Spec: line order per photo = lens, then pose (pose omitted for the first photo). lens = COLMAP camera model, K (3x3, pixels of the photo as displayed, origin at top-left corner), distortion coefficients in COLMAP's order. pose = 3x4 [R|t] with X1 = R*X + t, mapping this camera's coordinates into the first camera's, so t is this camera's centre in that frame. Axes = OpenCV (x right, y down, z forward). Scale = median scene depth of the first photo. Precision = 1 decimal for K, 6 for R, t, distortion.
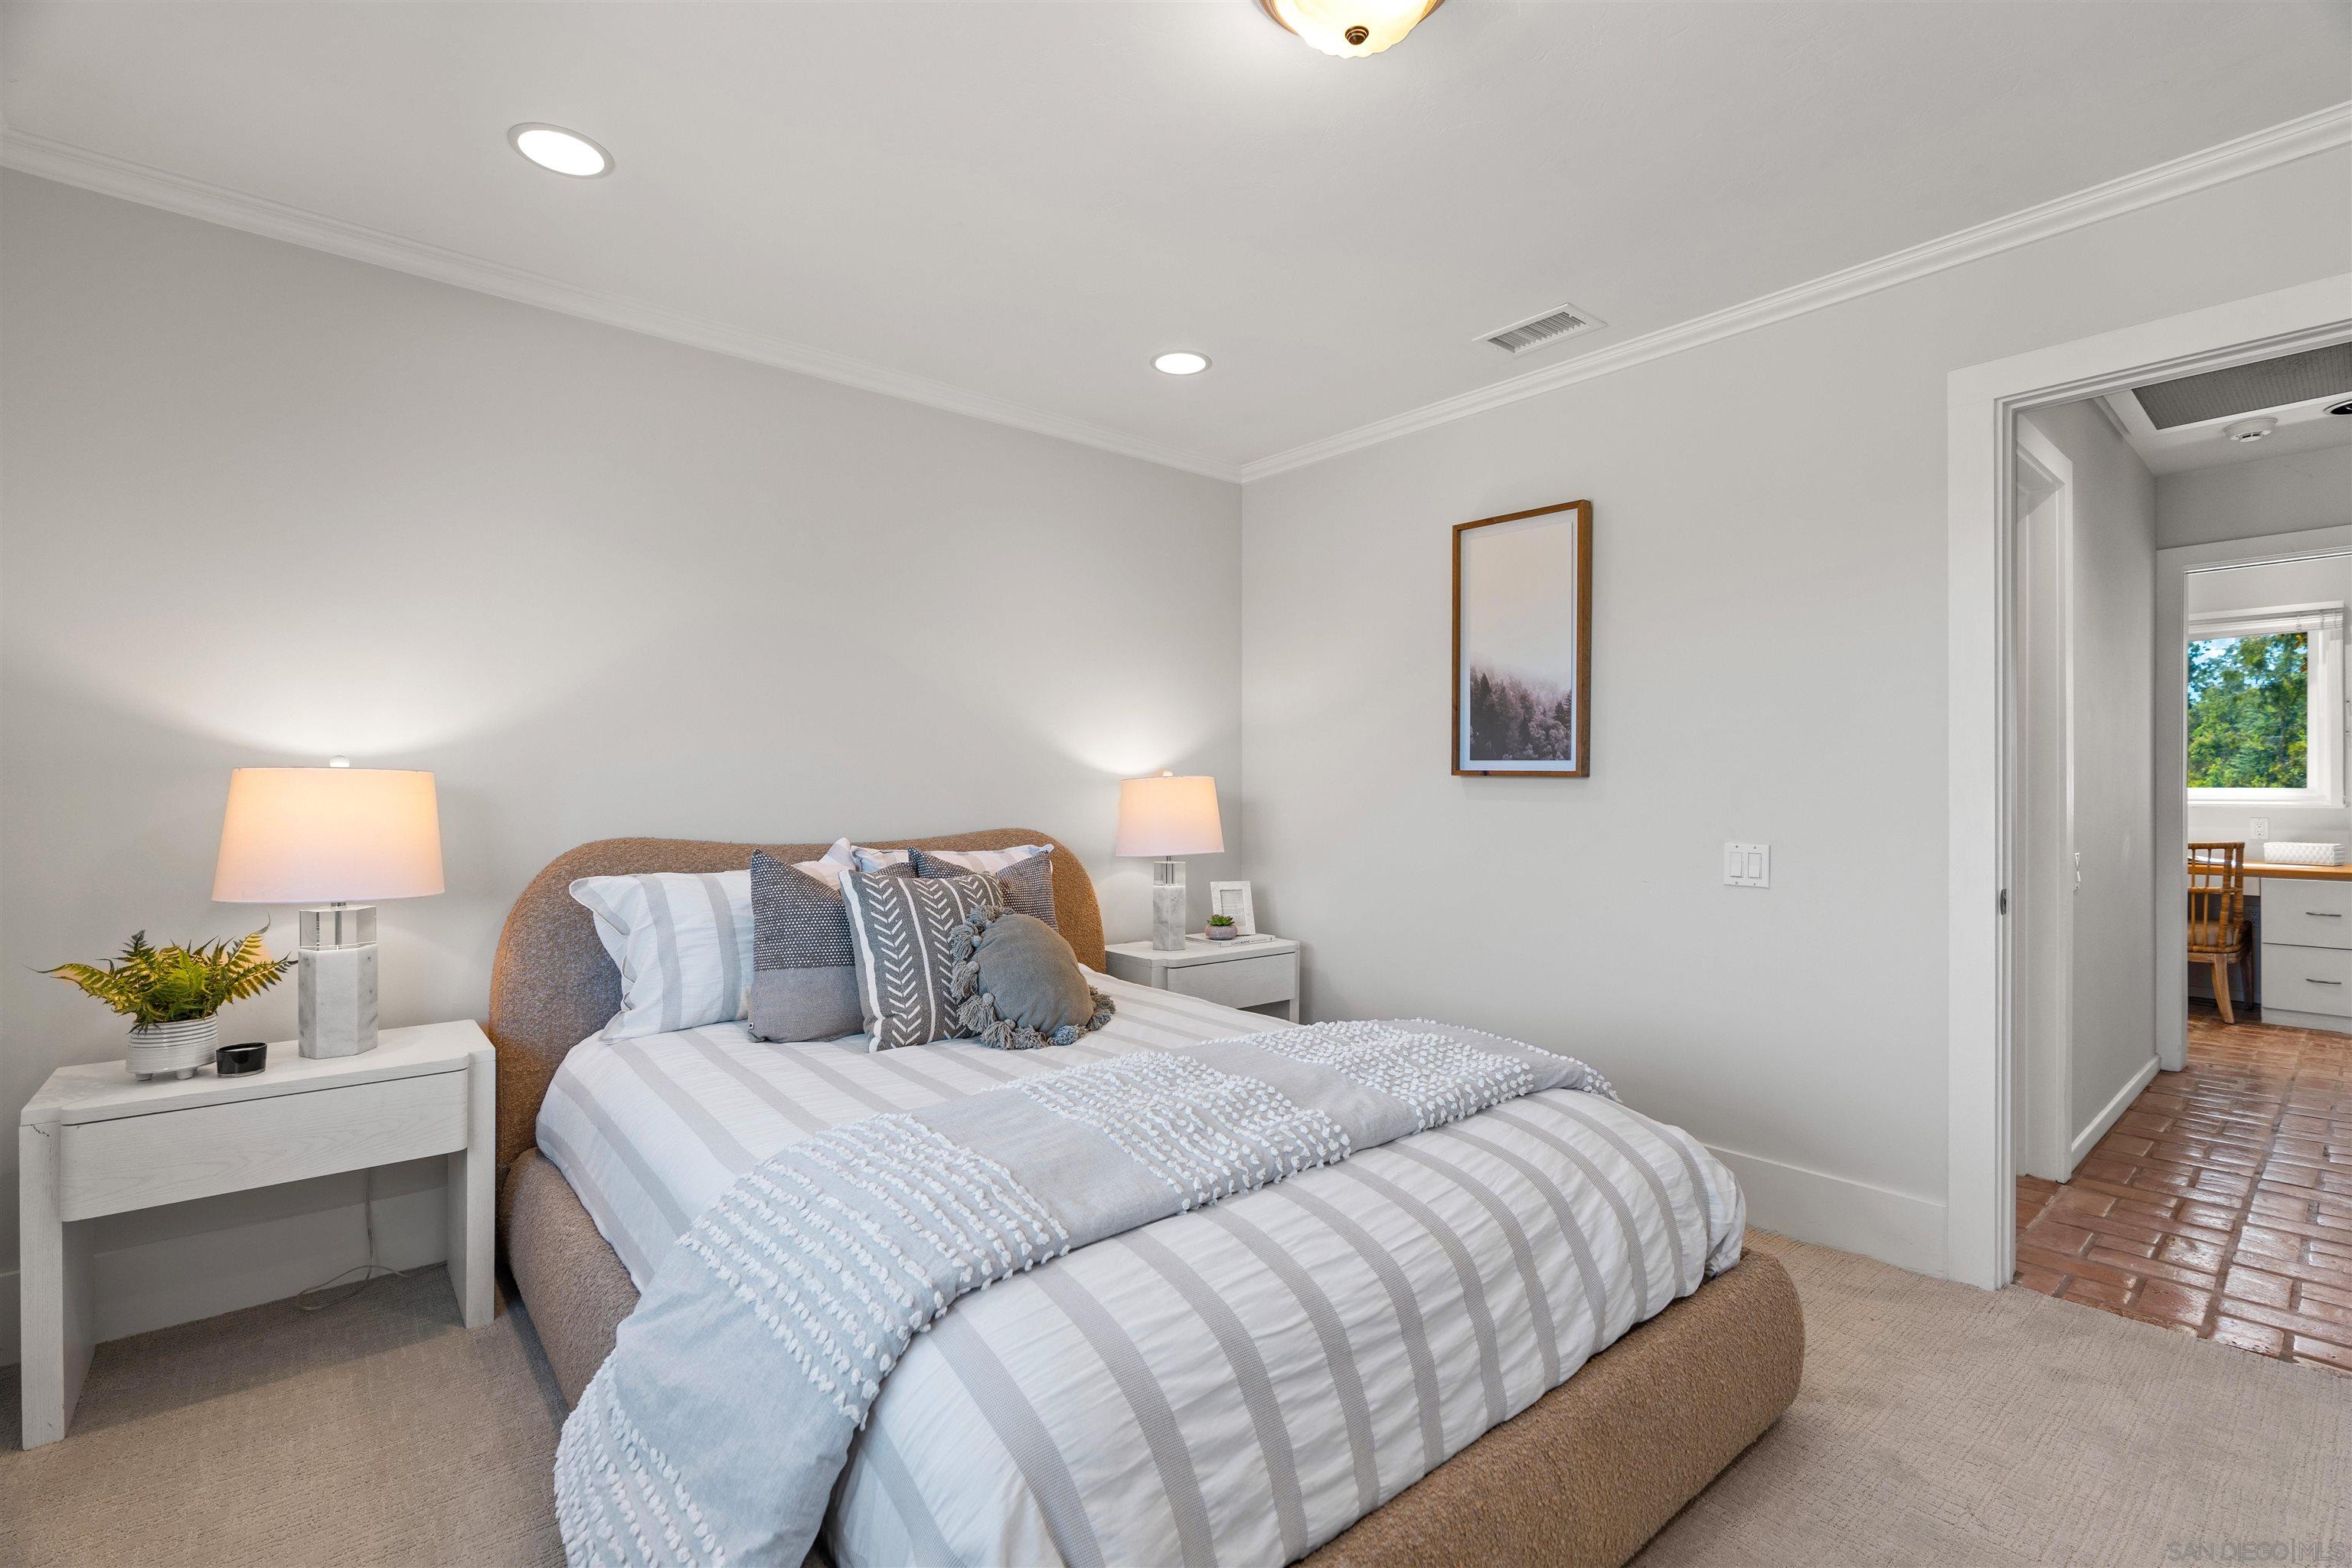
lens RADIAL K [[1063.7, 0, 1185.4], [0, 1063.7, 781.2], [0, 0, 1]] dist [-0.003929, 0.000410]
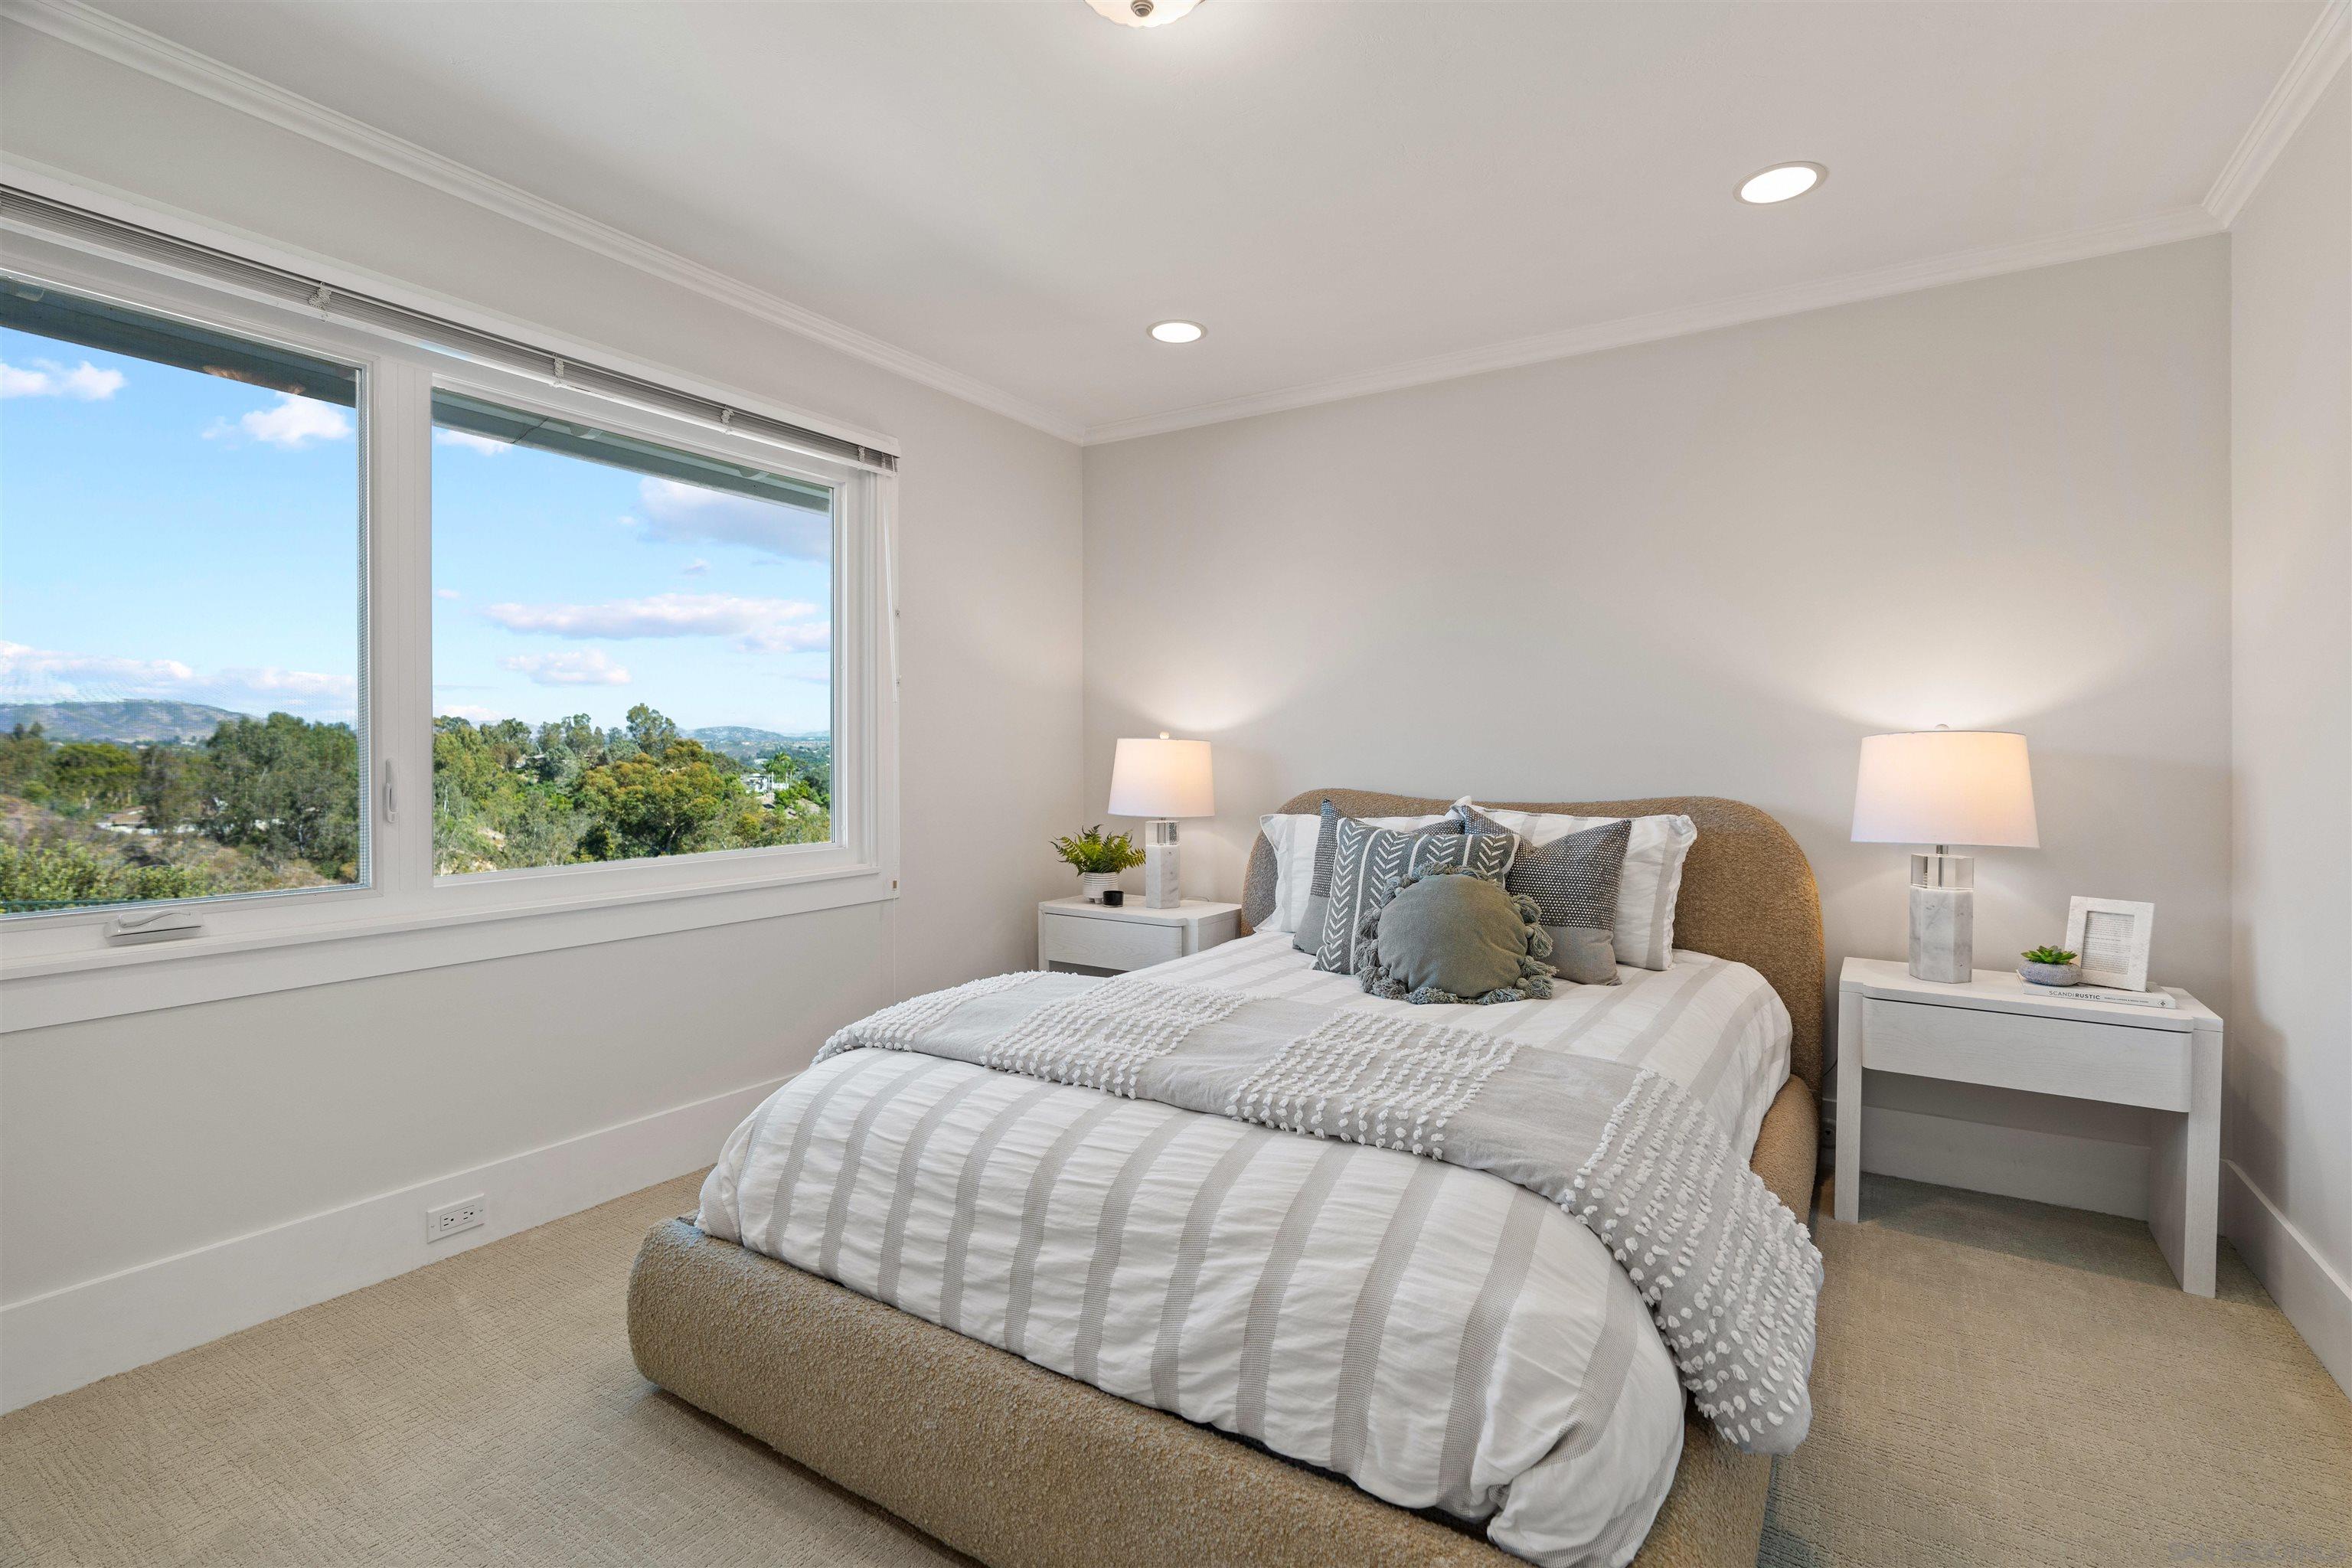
lens RADIAL K [[1063.7, 0, 1185.4], [0, 1063.7, 781.2], [0, 0, 1]] dist [-0.003929, 0.000410]
pose [[0.286620, 0.020491, -0.957825, 0.910417], [0.005726, 0.999717, 0.023101, 0.016993], [0.958027, -0.012106, 0.286422, 0.596271]]
